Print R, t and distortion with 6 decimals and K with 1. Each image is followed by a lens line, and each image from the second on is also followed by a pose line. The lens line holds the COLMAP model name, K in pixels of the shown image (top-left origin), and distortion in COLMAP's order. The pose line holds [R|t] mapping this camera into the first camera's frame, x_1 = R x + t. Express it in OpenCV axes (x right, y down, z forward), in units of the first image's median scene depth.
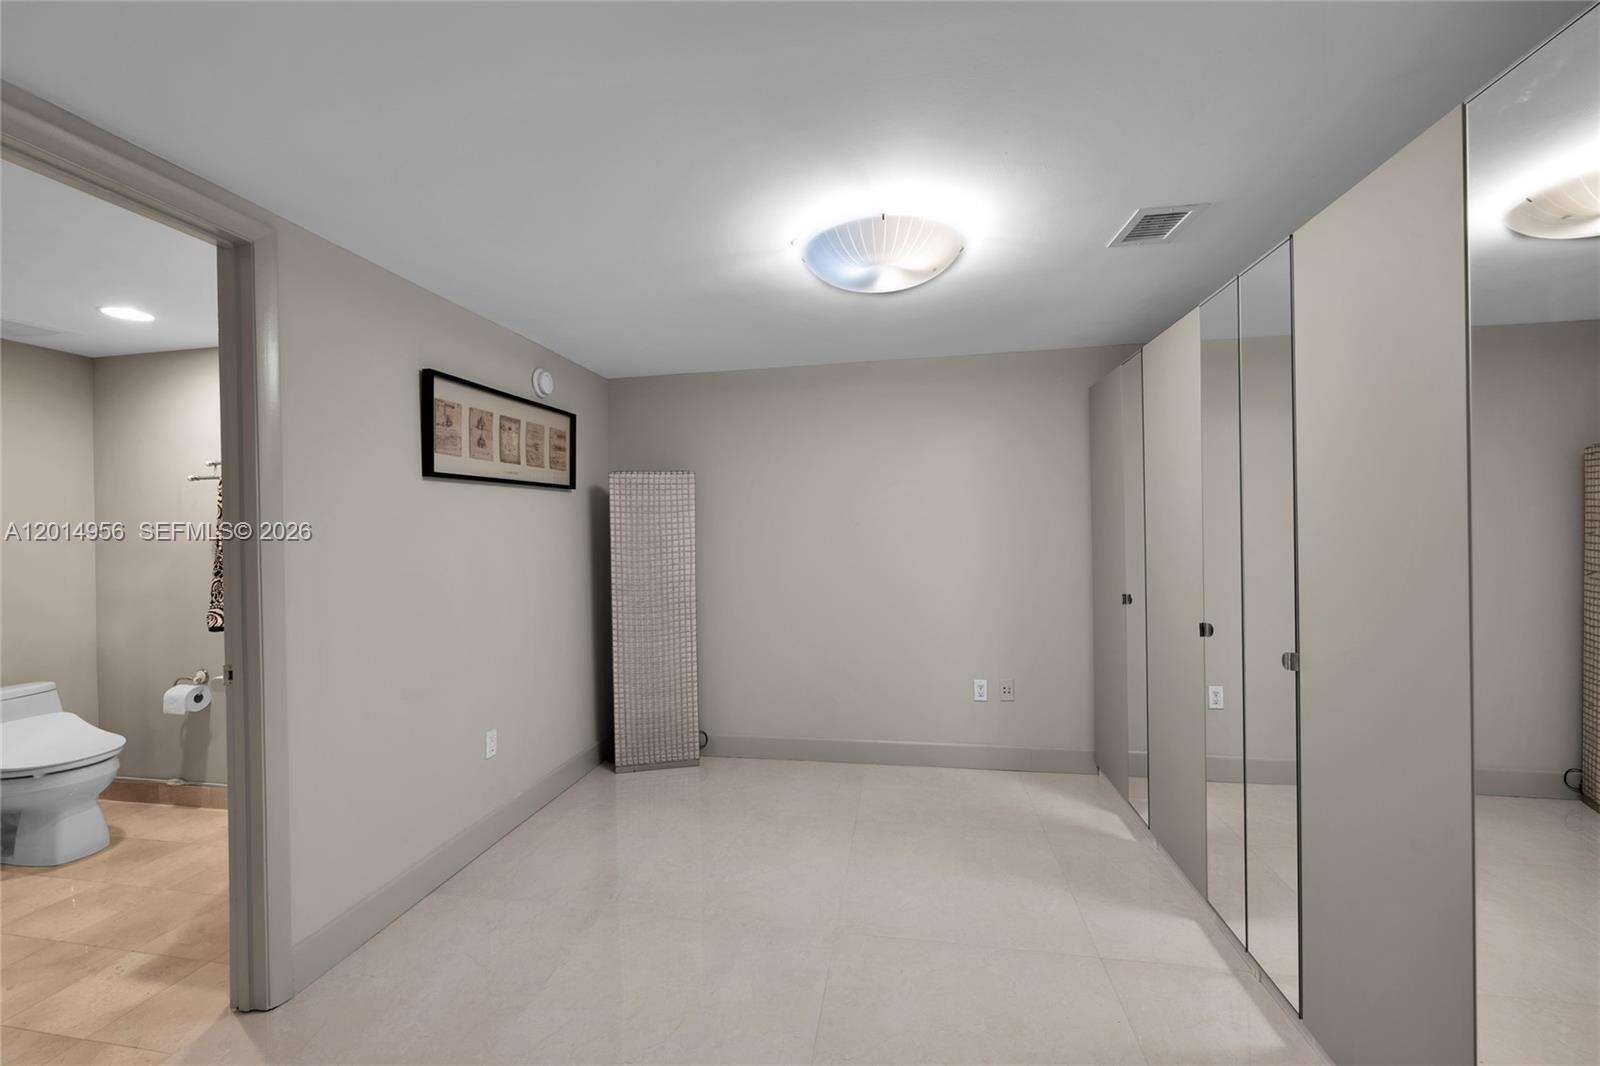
lens RADIAL K [[631.6, 0, 794.4], [0, 631.6, 530.7], [0, 0, 1]] dist [-0.000655, 0.000024]
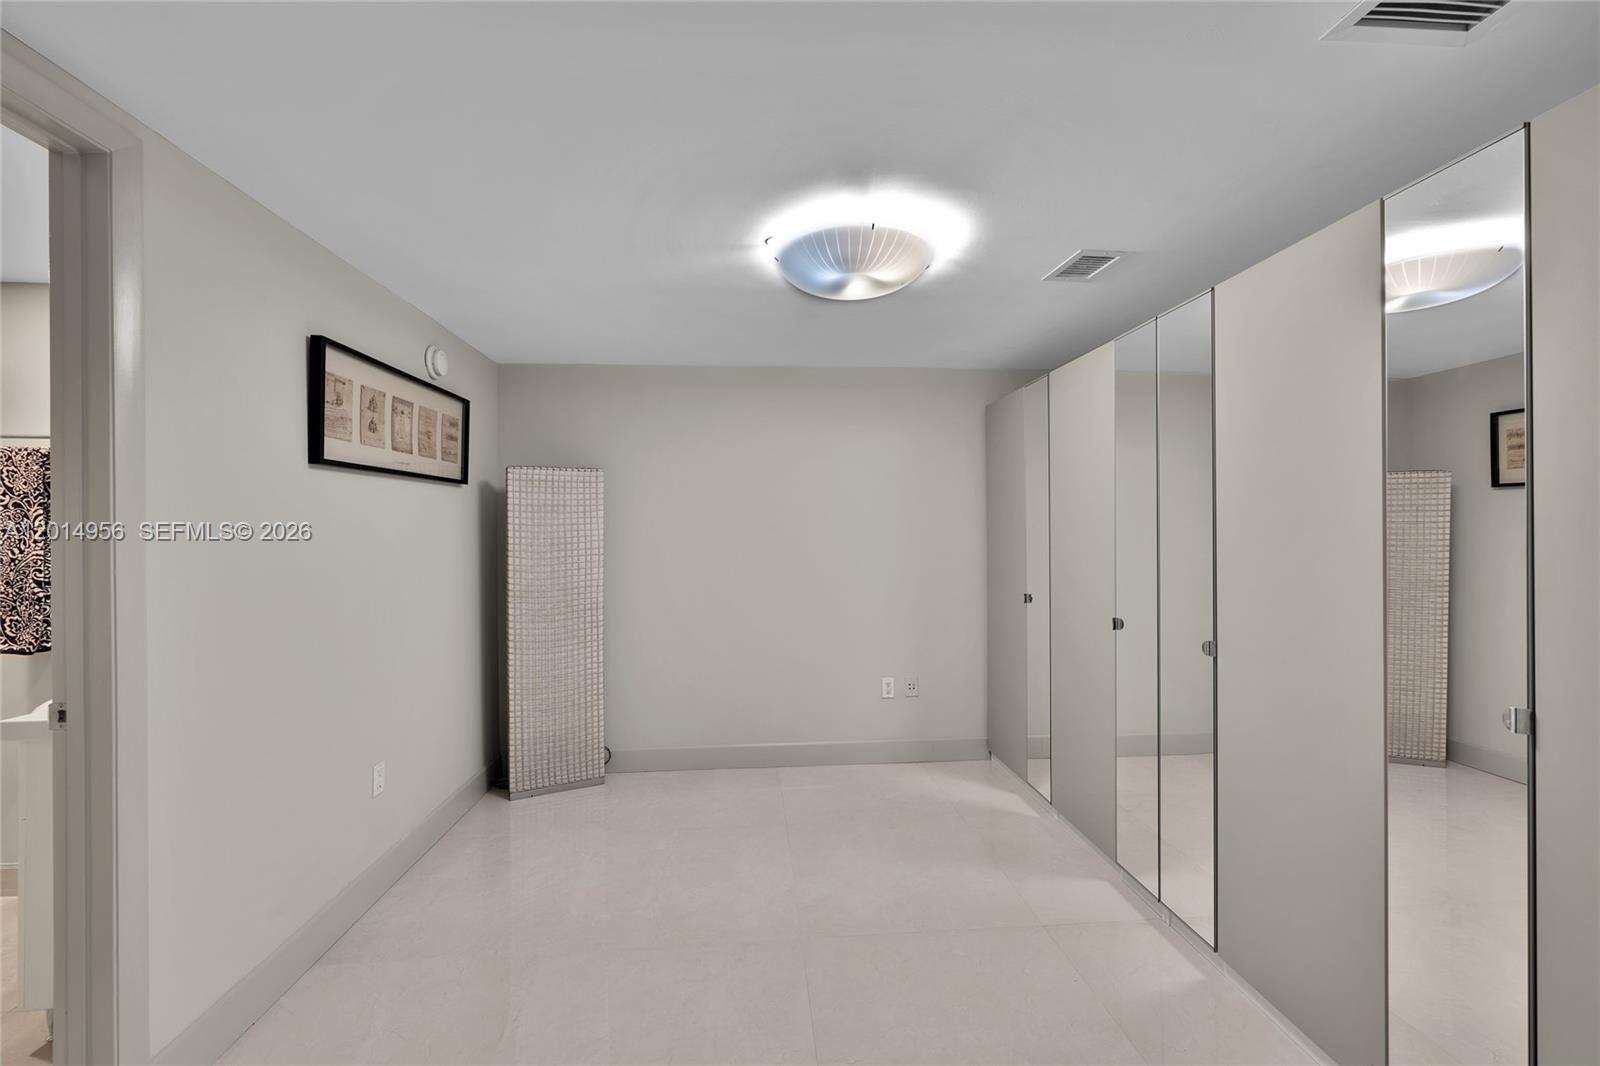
lens RADIAL K [[631.6, 0, 794.4], [0, 631.6, 530.7], [0, 0, 1]] dist [-0.000655, 0.000024]
pose [[0.968357, 0.011234, 0.249316, -0.131608], [-0.009665, 0.999925, -0.007516, 0.001852], [-0.249382, 0.004868, 0.968393, 0.025879]]
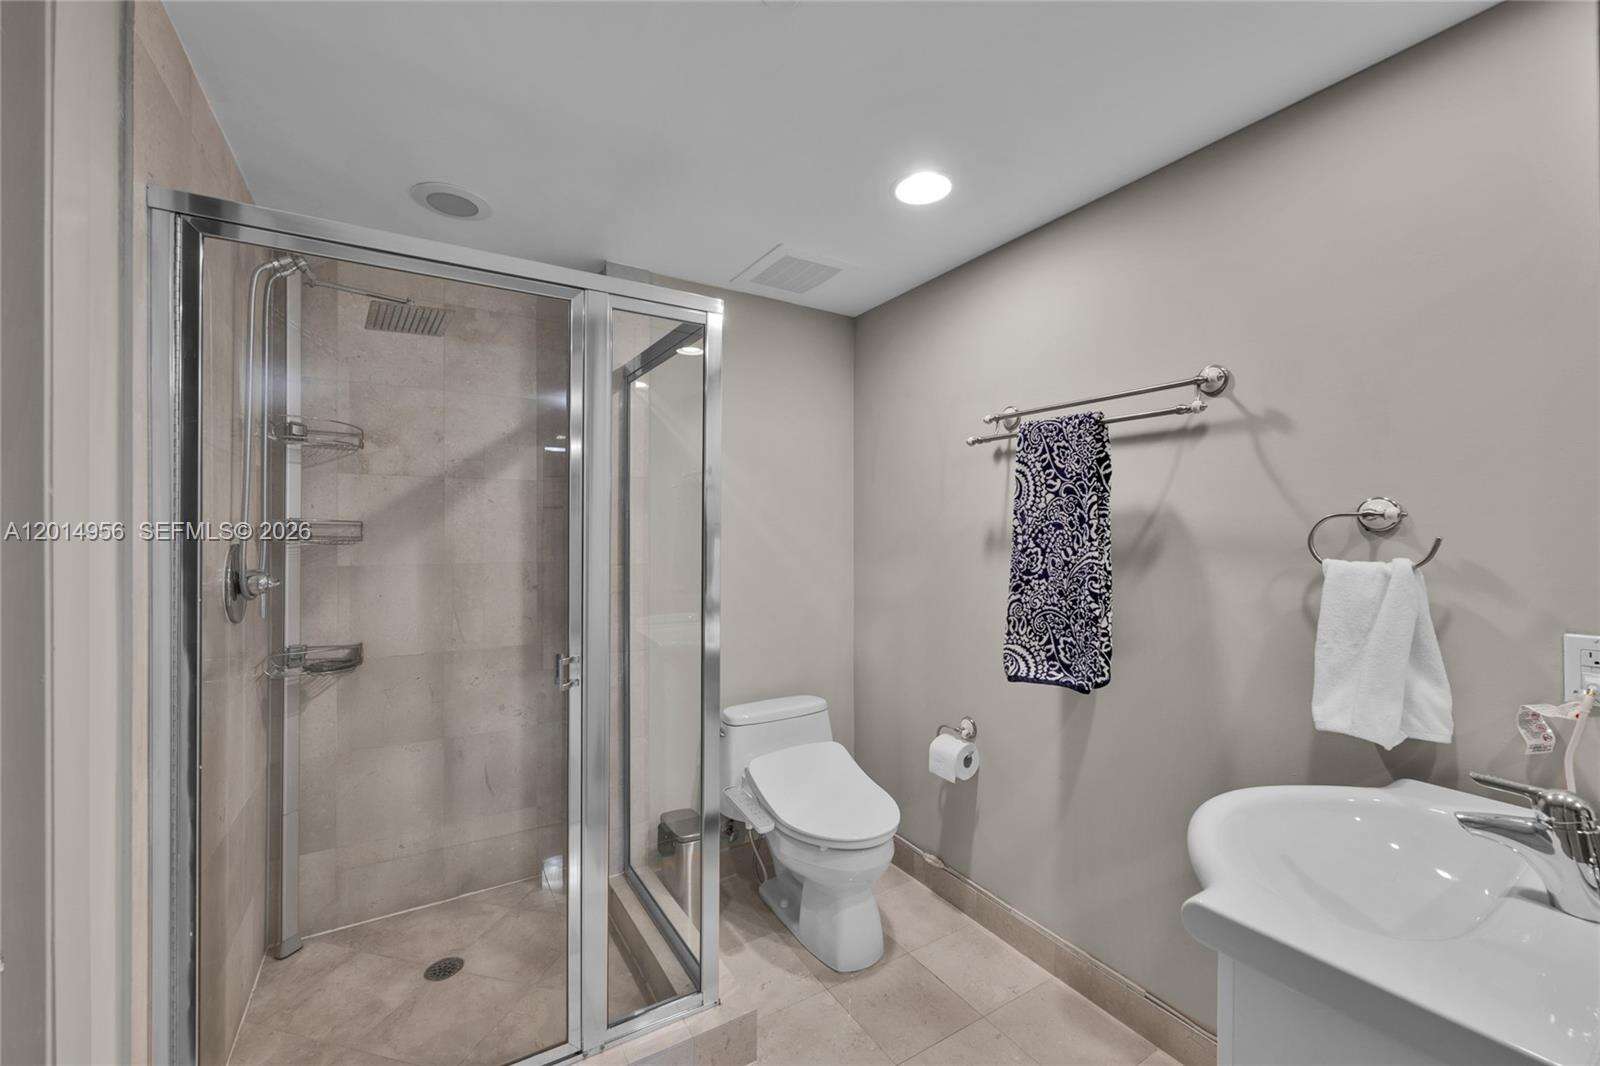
lens RADIAL K [[631.6, 0, 794.4], [0, 631.6, 530.7], [0, 0, 1]] dist [-0.000655, 0.000024]
pose [[0.662028, 0.014168, -0.749345, -0.545935], [-0.010841, 0.999898, 0.009327, 0.007594], [0.749401, 0.001949, 0.662114, 0.391757]]
